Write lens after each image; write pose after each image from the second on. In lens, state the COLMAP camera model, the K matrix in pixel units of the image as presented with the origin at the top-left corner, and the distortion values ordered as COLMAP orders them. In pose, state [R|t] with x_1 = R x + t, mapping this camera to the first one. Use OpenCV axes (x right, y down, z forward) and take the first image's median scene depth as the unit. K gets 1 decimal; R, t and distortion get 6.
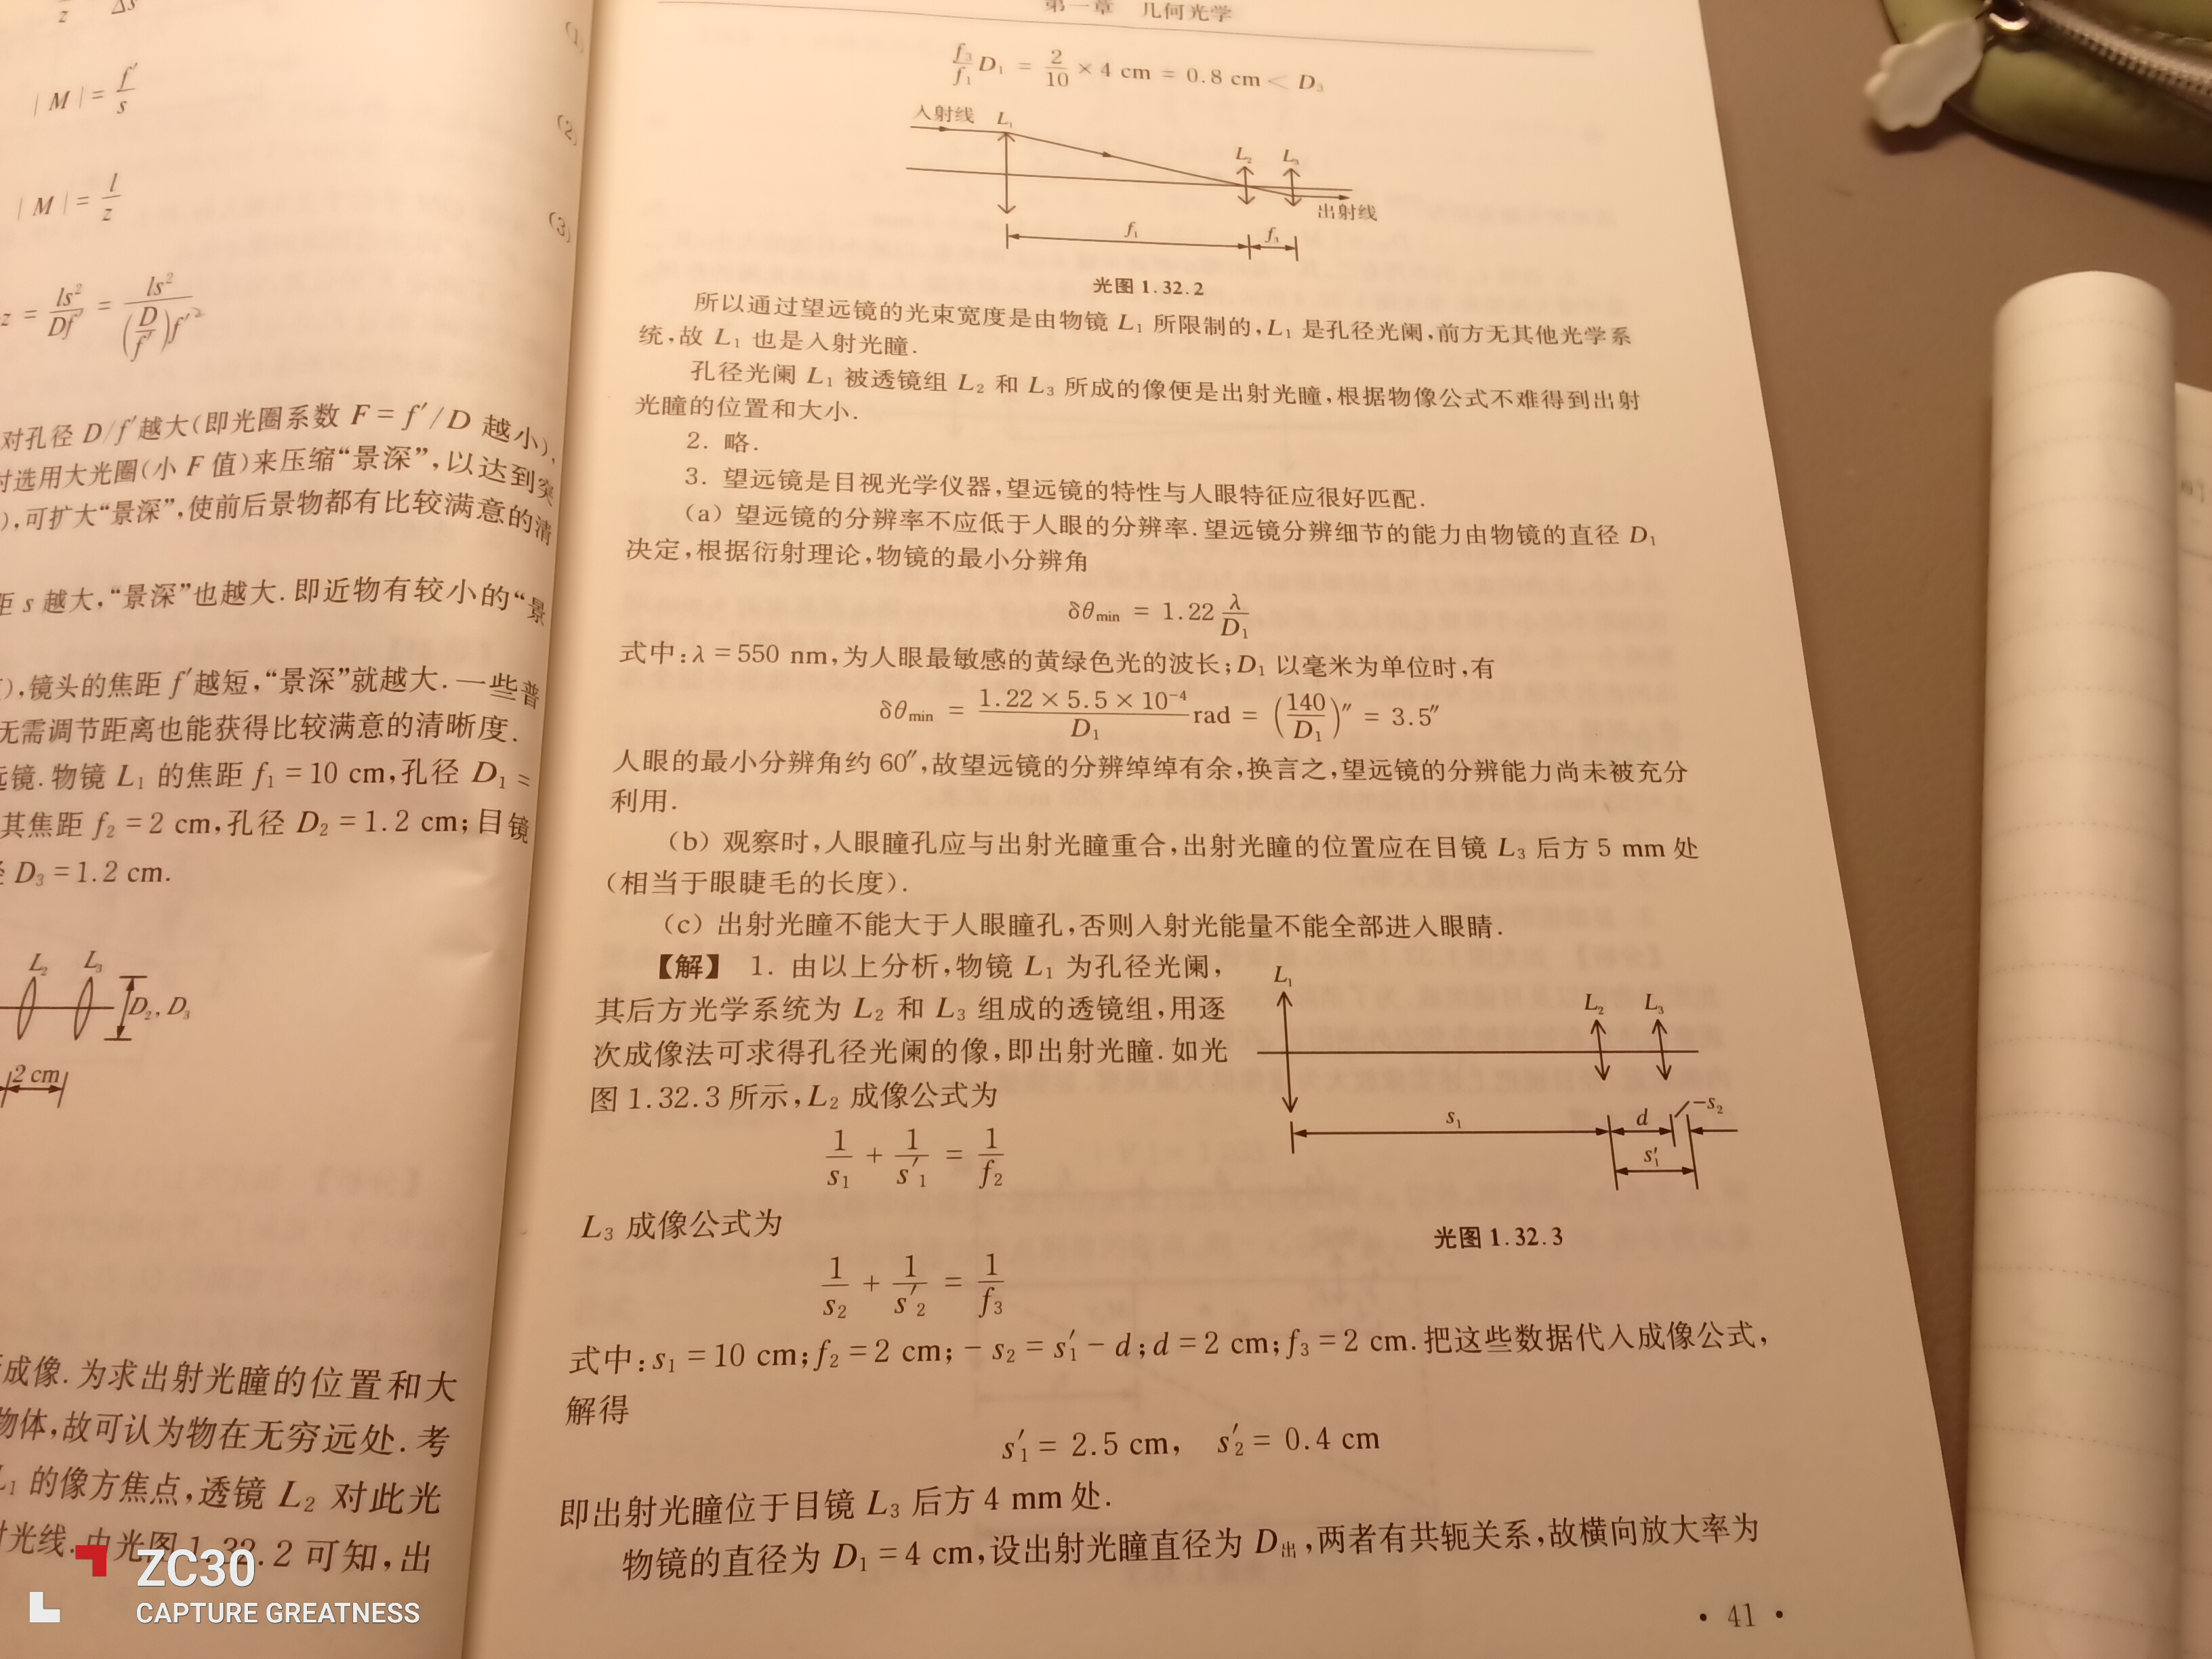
lens RADIAL K [[1786.5, 0, 1115.0], [0, 1786.5, 865.9], [0, 0, 1]] dist [0.096812, -0.174051]
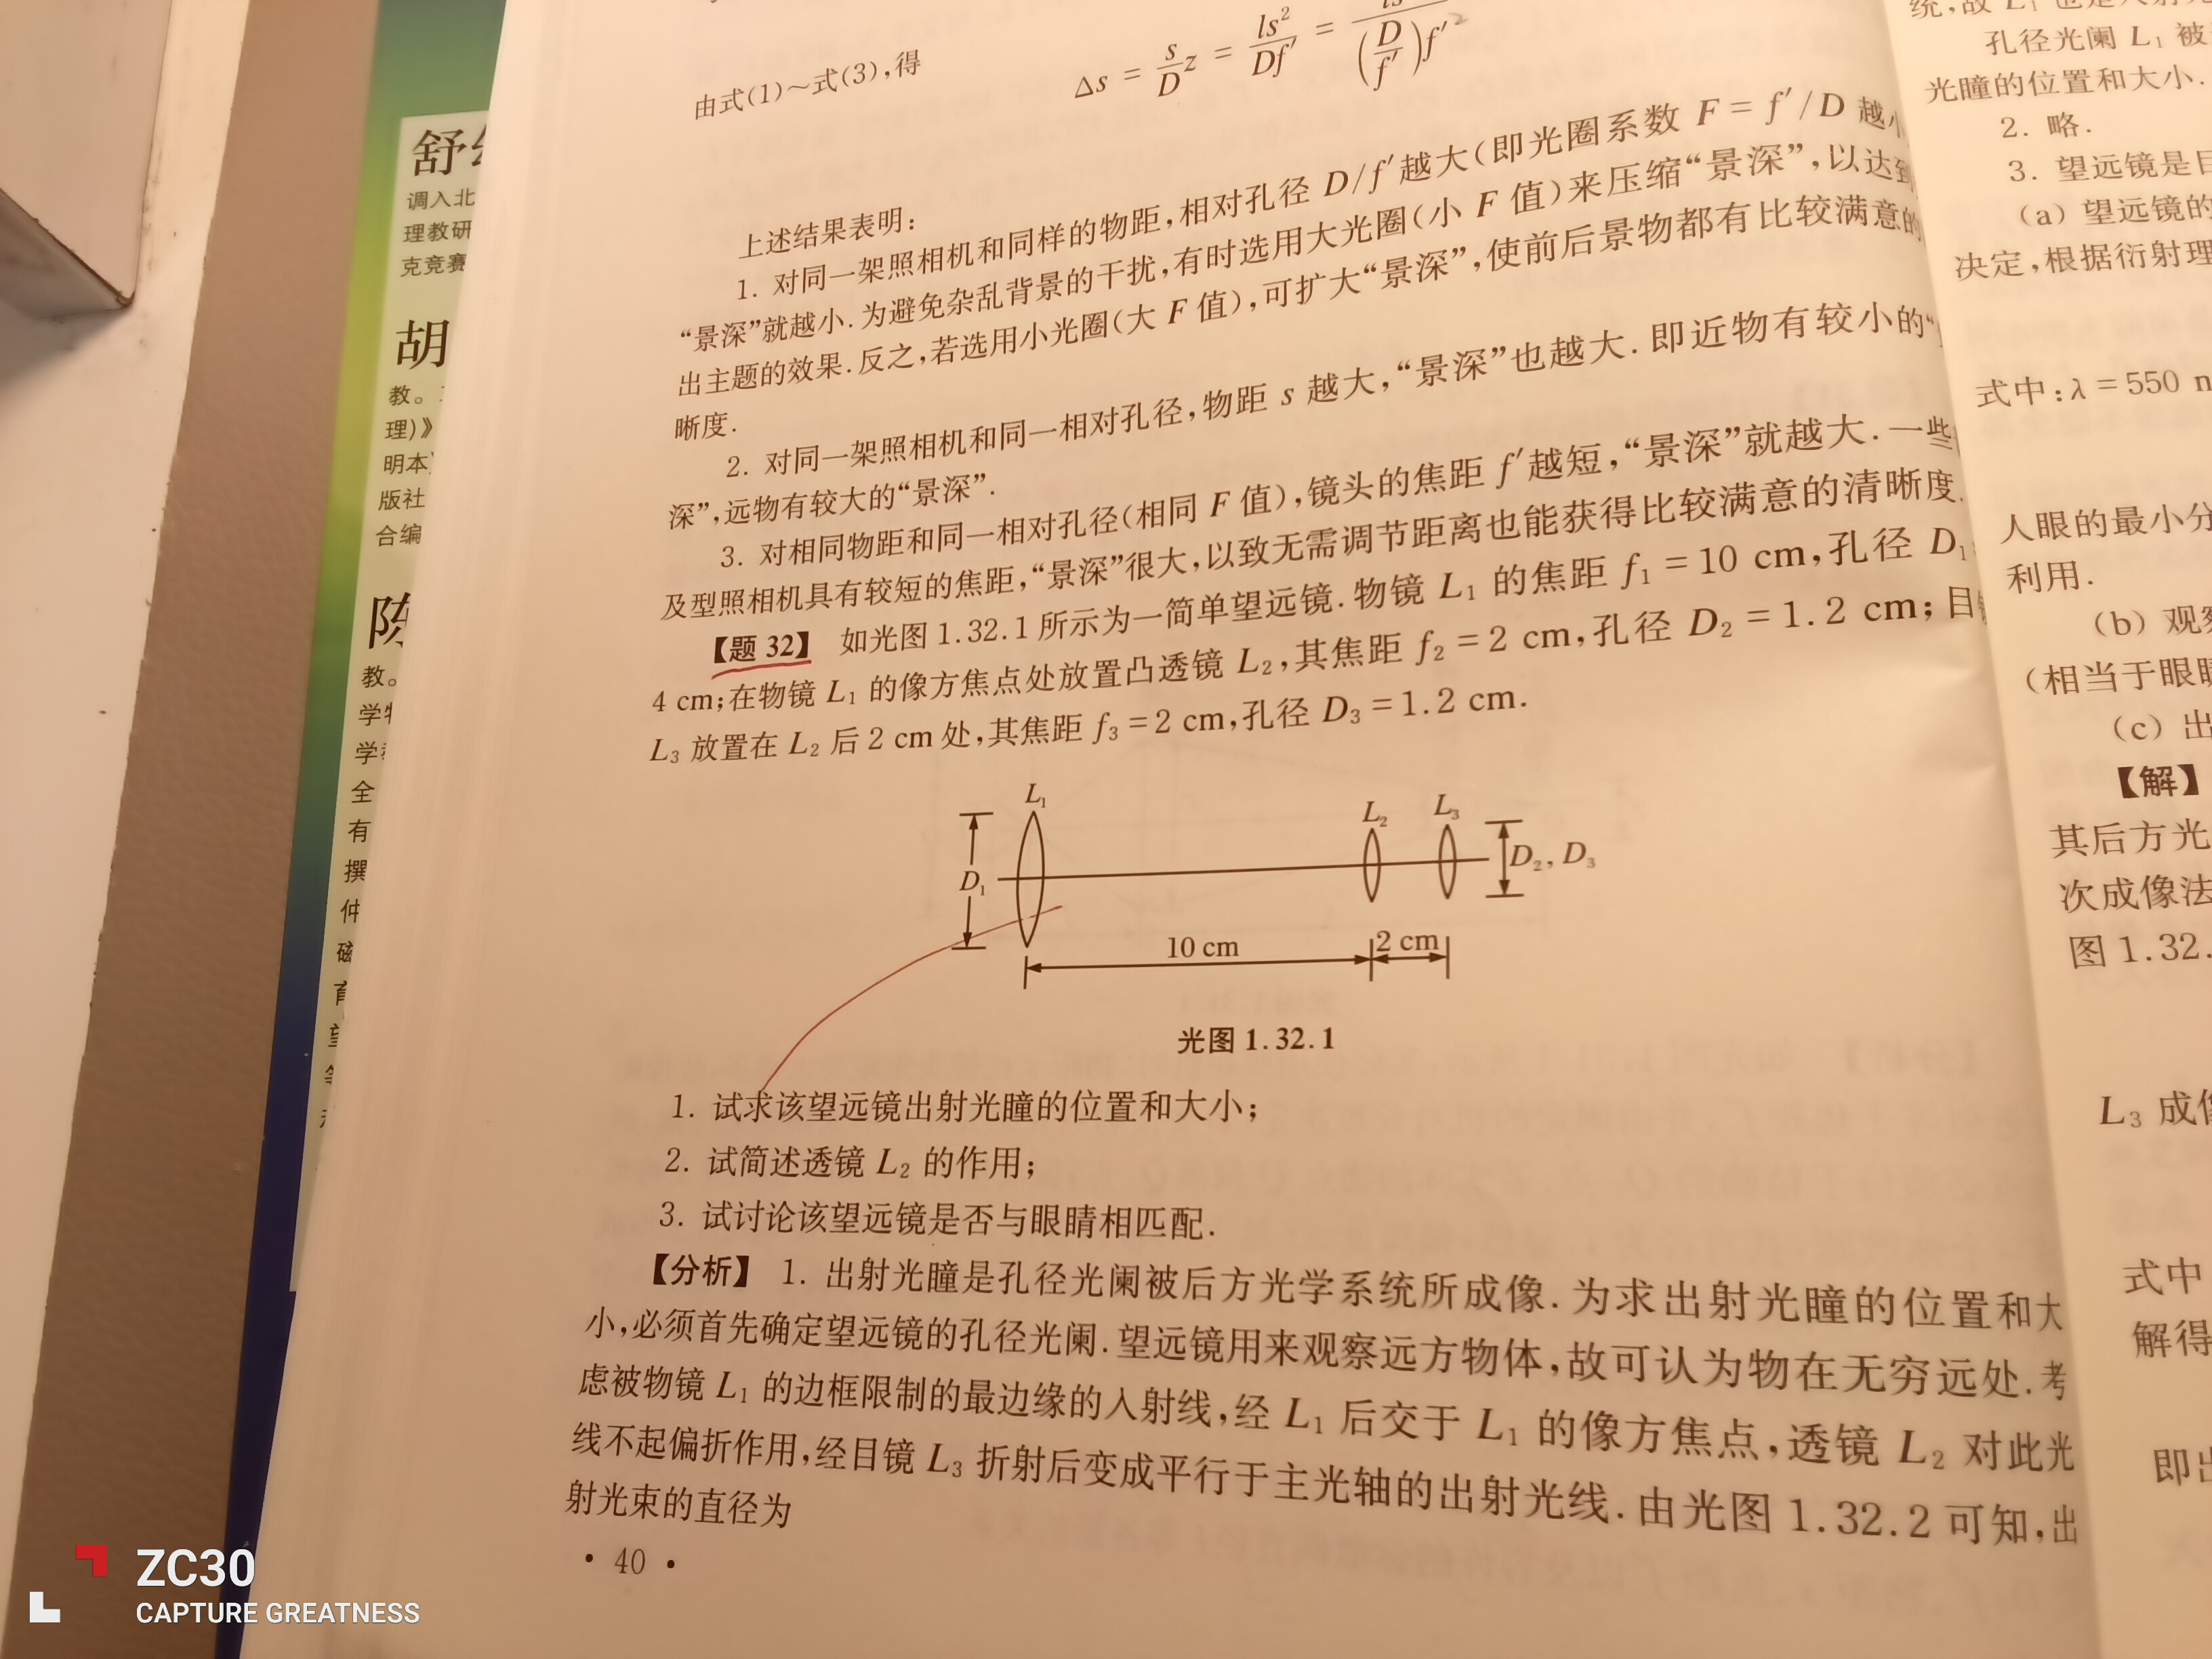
lens RADIAL K [[1786.5, 0, 1115.0], [0, 1786.5, 865.9], [0, 0, 1]] dist [0.096812, -0.174051]
pose [[0.982294, -0.044278, -0.182041, -0.551256], [0.054597, 0.997150, 0.052068, 0.027721], [0.179216, -0.061085, 0.981911, 0.147926]]
